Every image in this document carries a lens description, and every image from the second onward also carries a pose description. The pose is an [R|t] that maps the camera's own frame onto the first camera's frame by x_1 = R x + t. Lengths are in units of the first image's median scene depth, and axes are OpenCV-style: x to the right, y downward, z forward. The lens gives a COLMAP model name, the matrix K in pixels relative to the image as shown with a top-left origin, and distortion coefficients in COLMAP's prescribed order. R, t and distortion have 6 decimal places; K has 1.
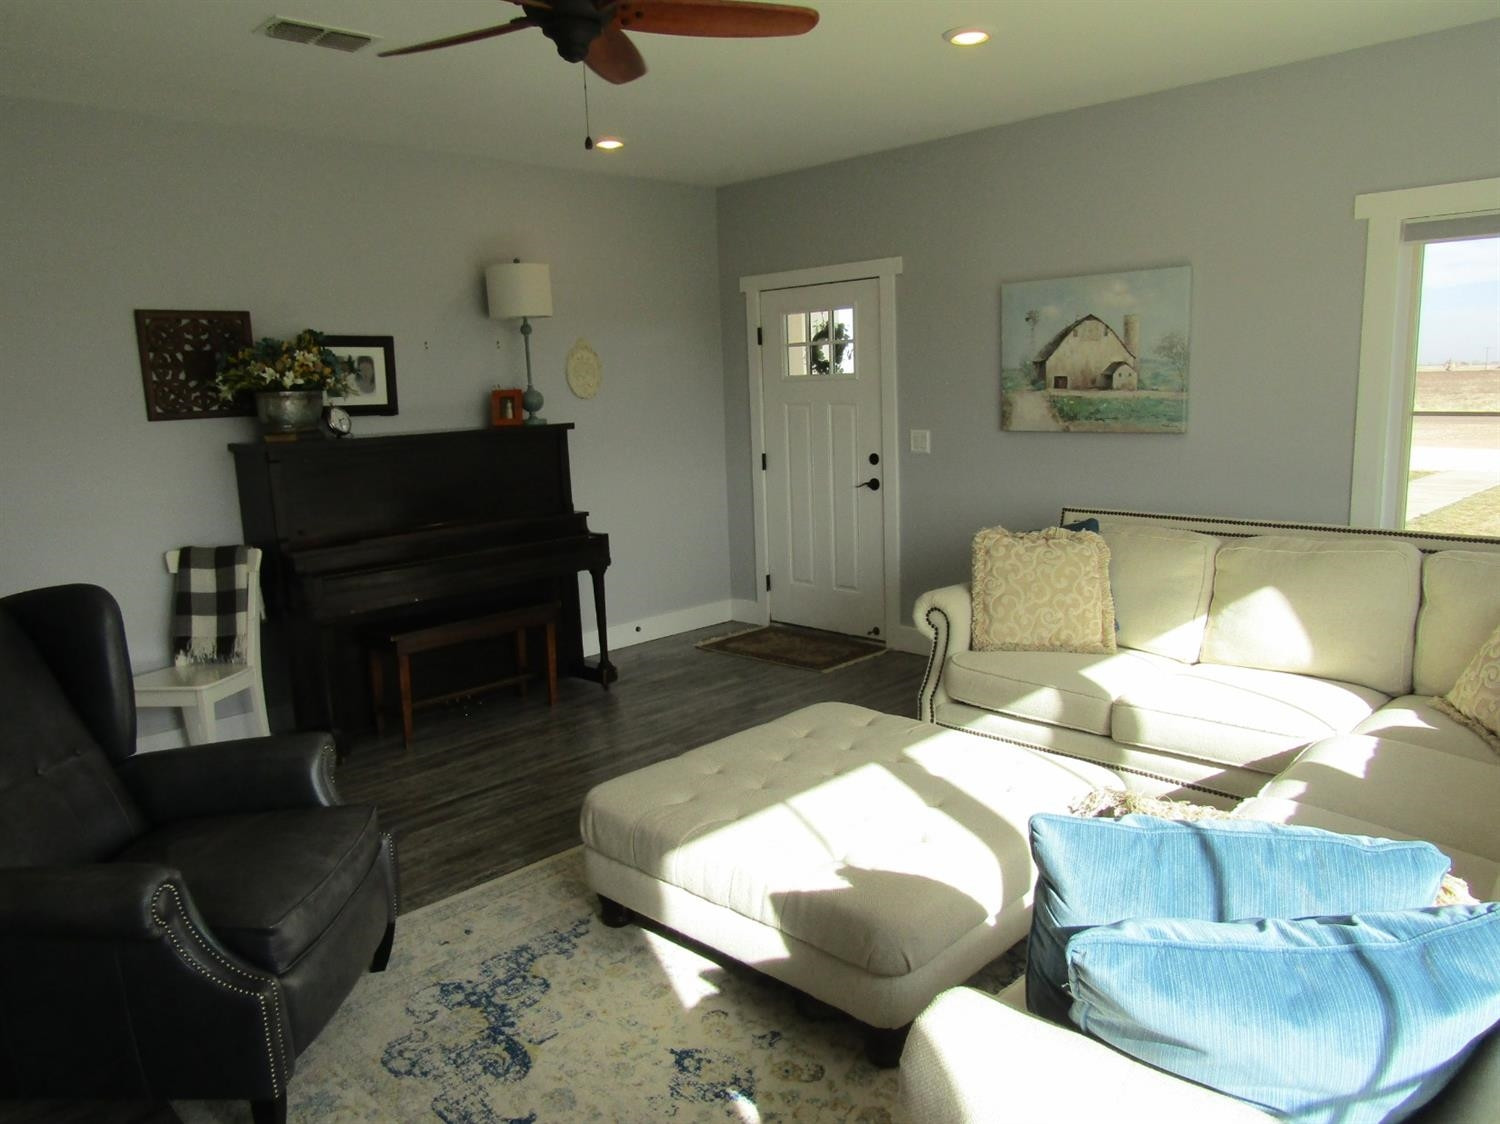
lens RADIAL K [[1070.2, 0, 747.9], [0, 1070.2, 559.6], [0, 0, 1]] dist [-0.009914, 0.015368]
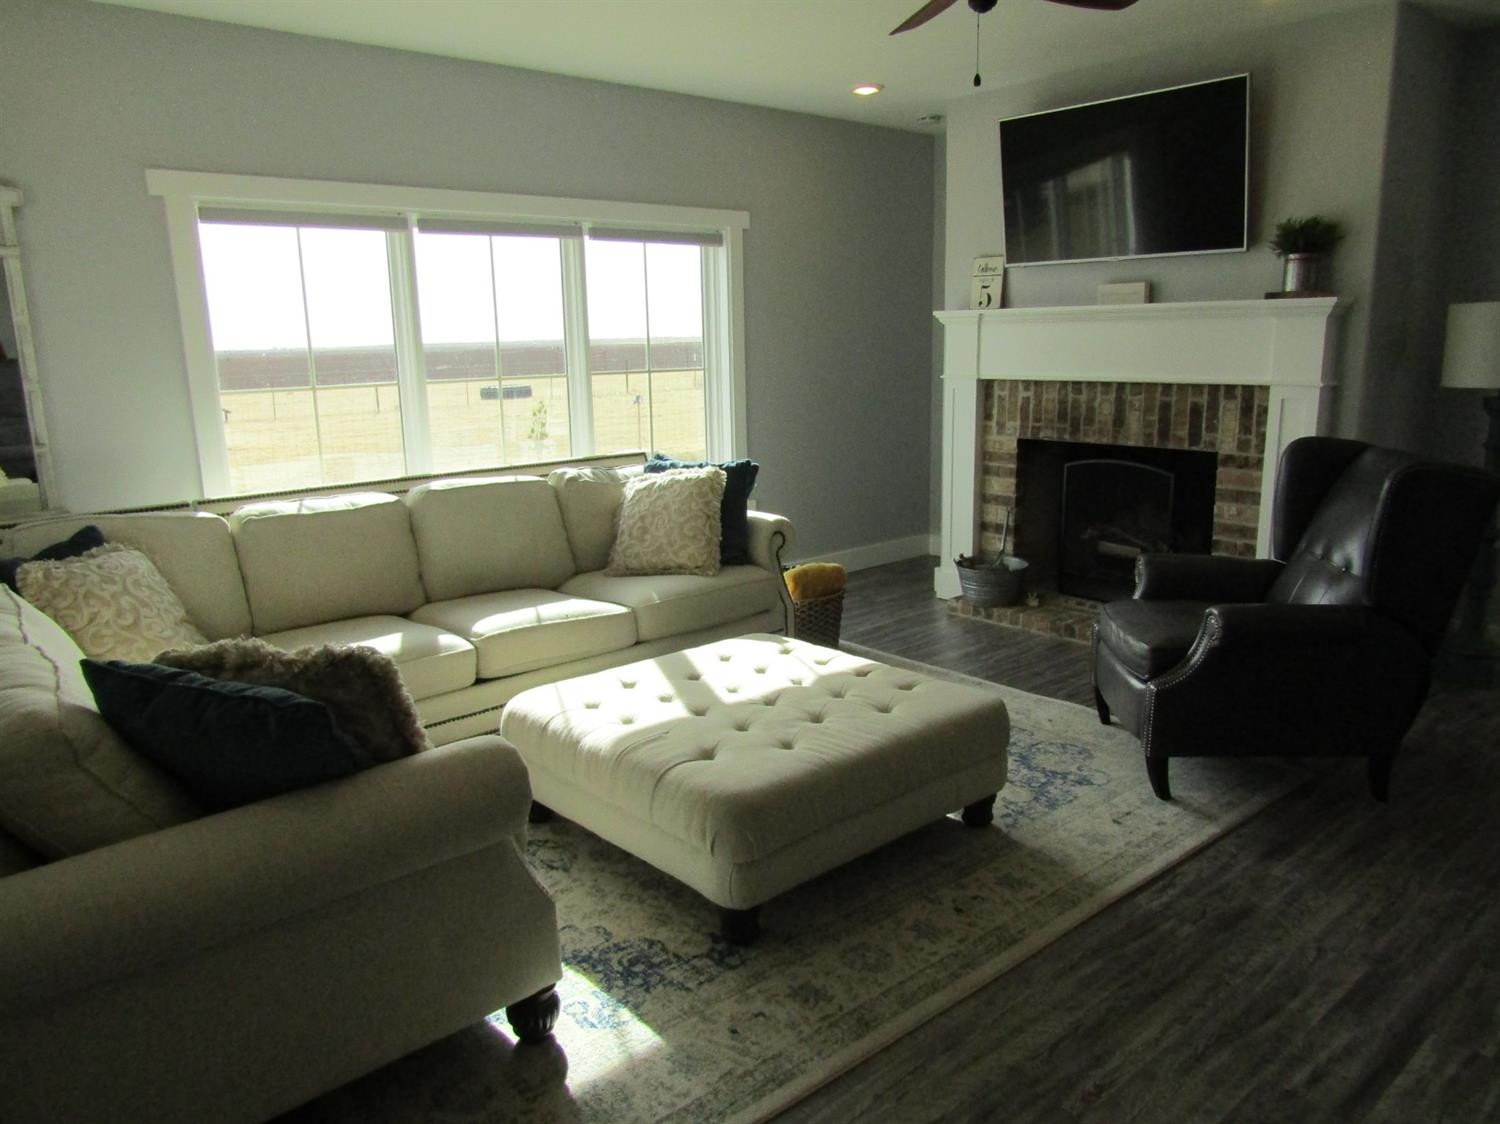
lens RADIAL K [[1070.2, 0, 749.0], [0, 1070.2, 563.0], [0, 0, 1]] dist [-0.009914, 0.015368]
pose [[-0.995070, 0.052870, 0.083902, 0.003992], [0.079630, 0.930232, 0.358228, -0.320766], [-0.059109, 0.363143, -0.929857, 1.986340]]
